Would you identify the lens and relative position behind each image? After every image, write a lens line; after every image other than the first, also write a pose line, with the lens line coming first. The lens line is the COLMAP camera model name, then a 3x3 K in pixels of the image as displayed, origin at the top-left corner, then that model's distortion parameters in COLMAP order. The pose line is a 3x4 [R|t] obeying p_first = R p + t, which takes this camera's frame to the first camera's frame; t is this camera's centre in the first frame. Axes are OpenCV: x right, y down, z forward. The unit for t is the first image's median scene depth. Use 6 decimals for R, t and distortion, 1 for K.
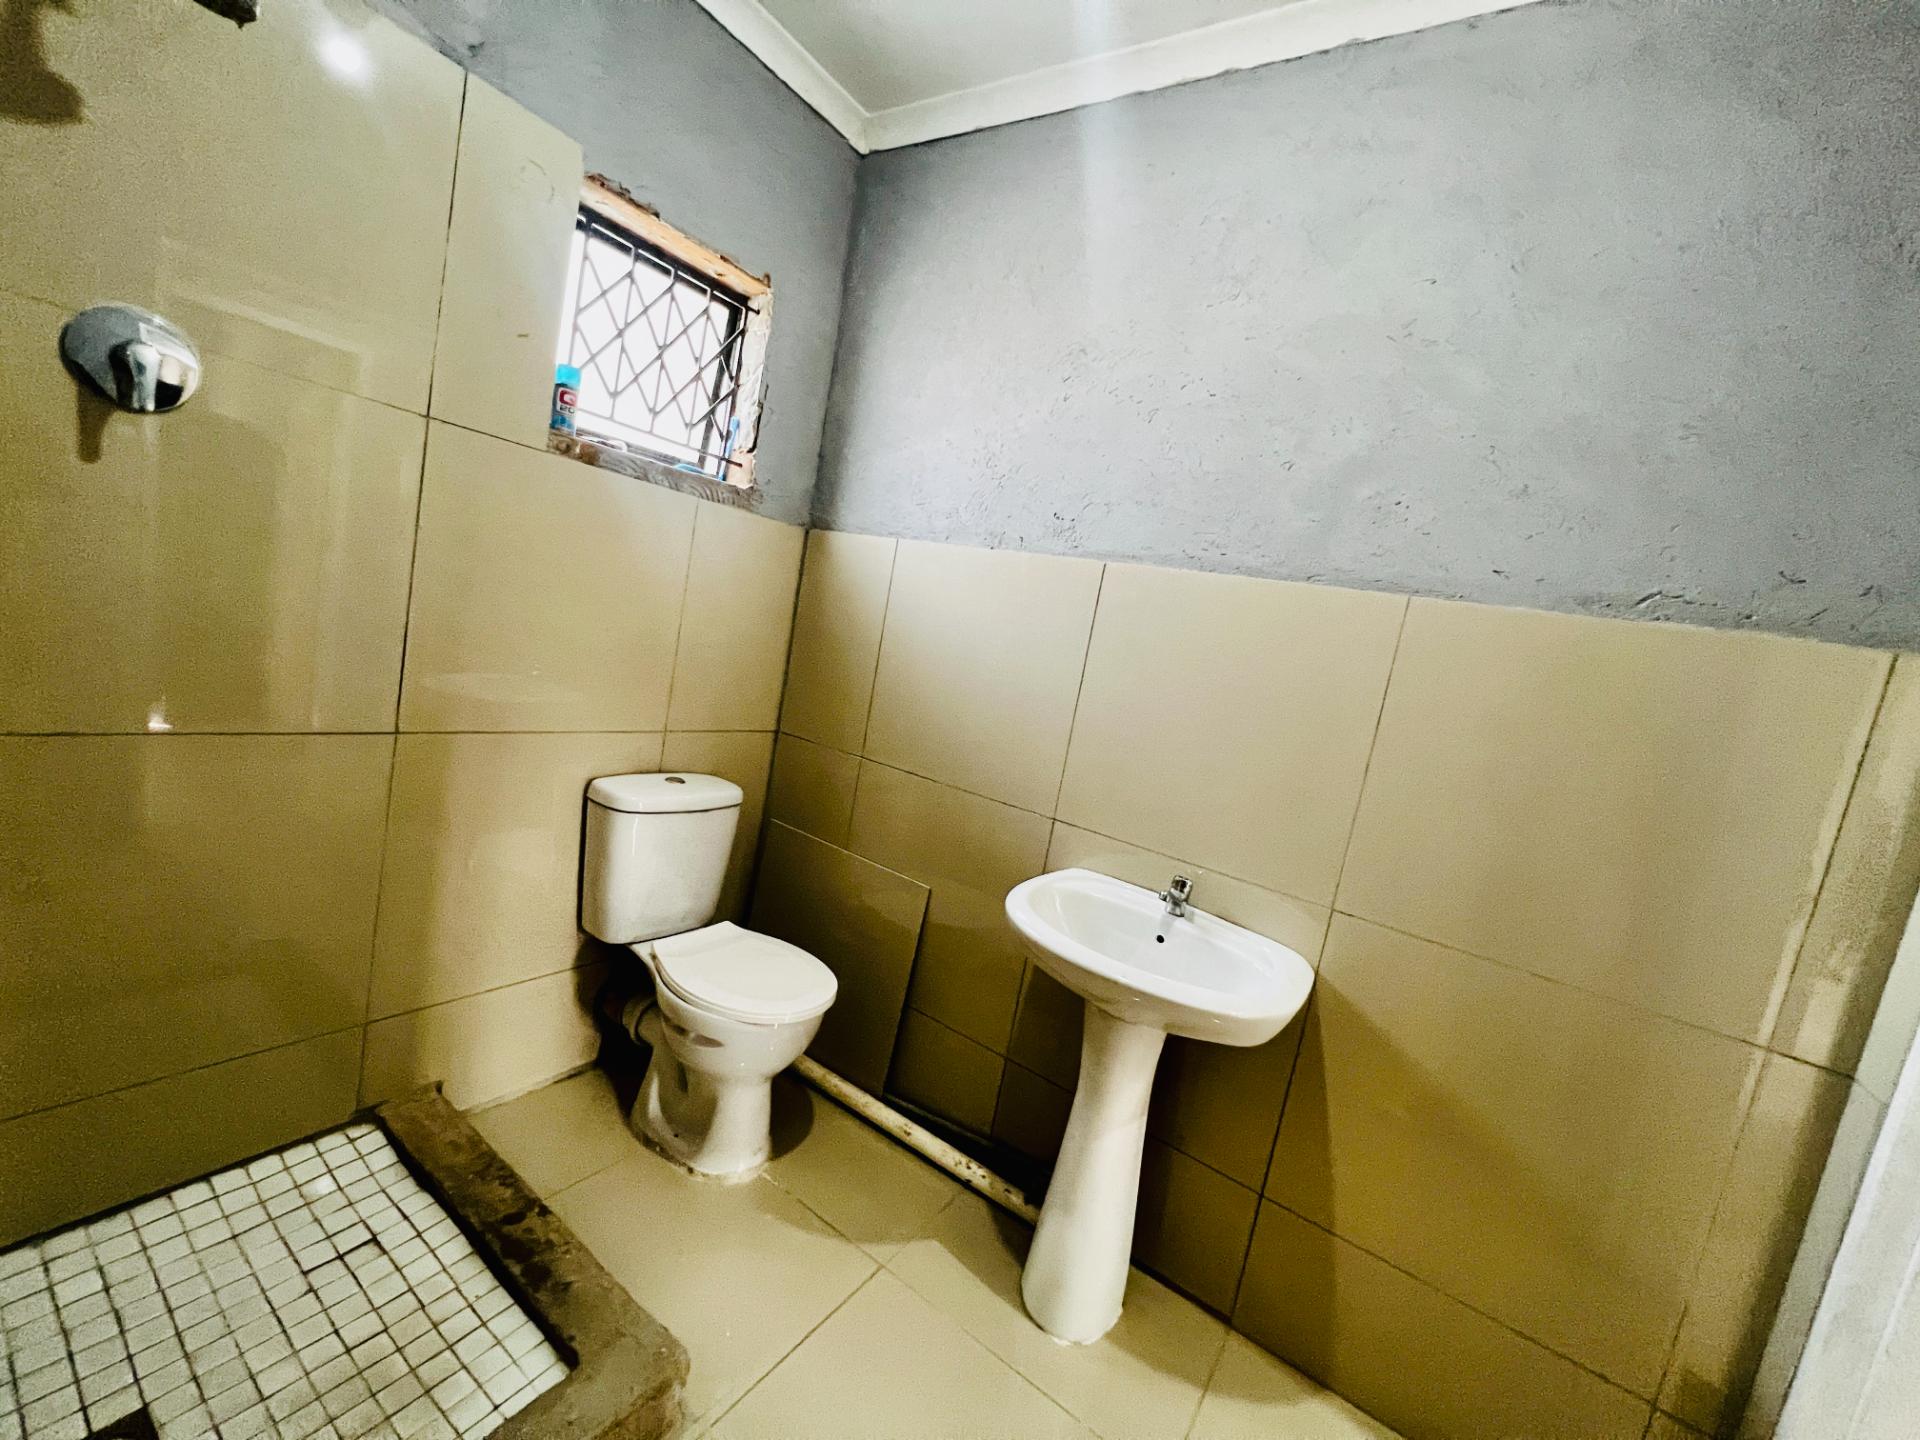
lens RADIAL K [[770.8, 0, 959.4], [0, 770.8, 717.2], [0, 0, 1]] dist [-0.002199, 0.001256]
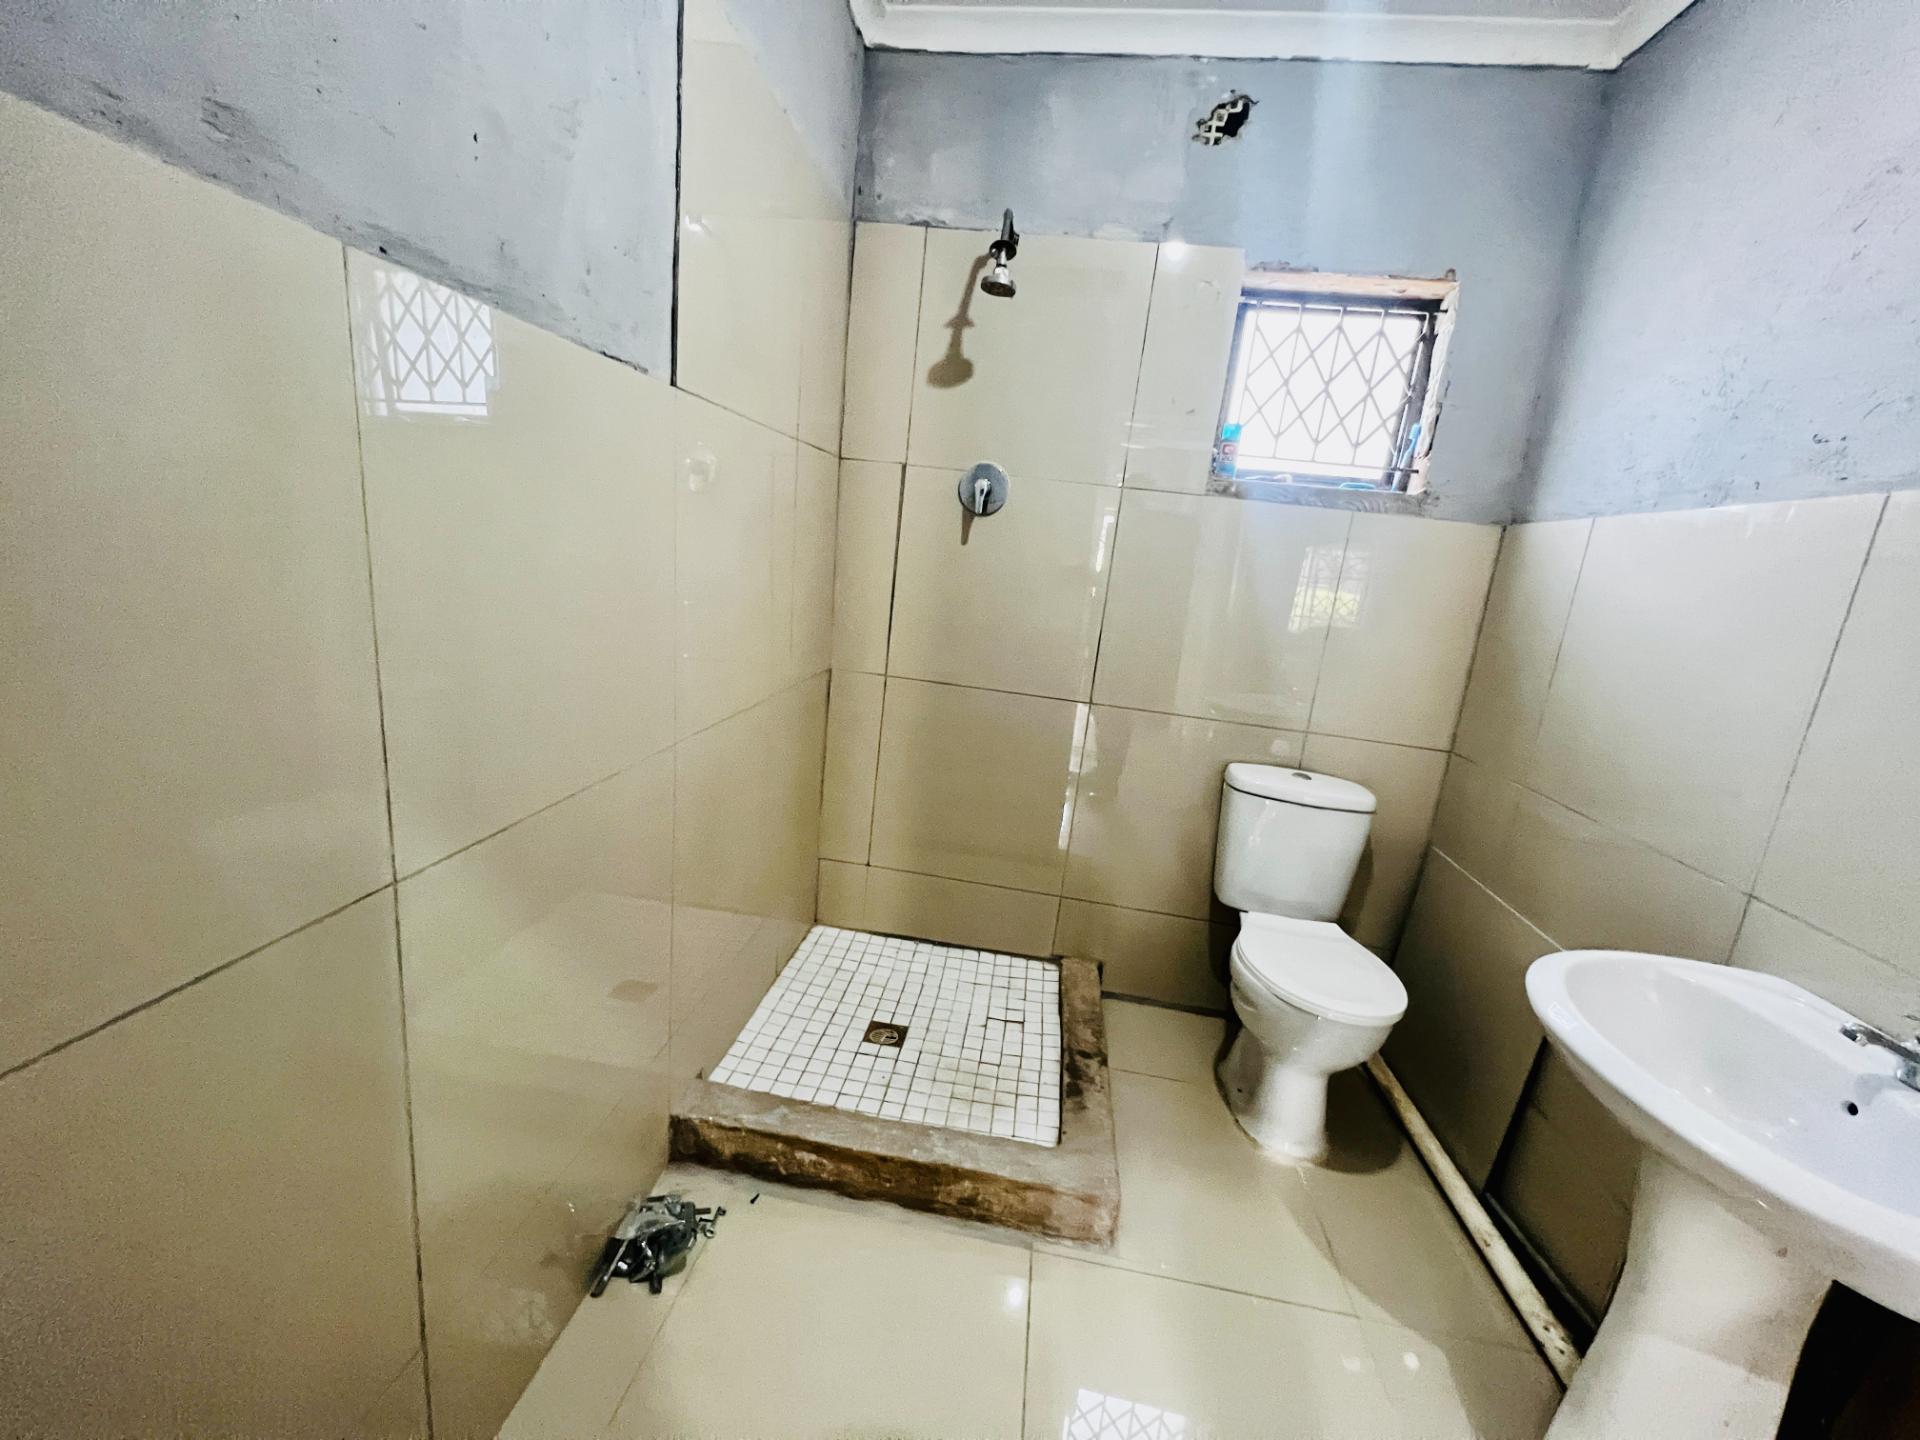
lens RADIAL K [[770.8, 0, 958.0], [0, 770.8, 717.5], [0, 0, 1]] dist [-0.002199, 0.001256]
pose [[0.456359, 0.056885, -0.887975, 0.404909], [-0.125170, 0.992135, -0.000771, 0.069210], [0.880948, 0.111499, 0.459890, 0.083496]]
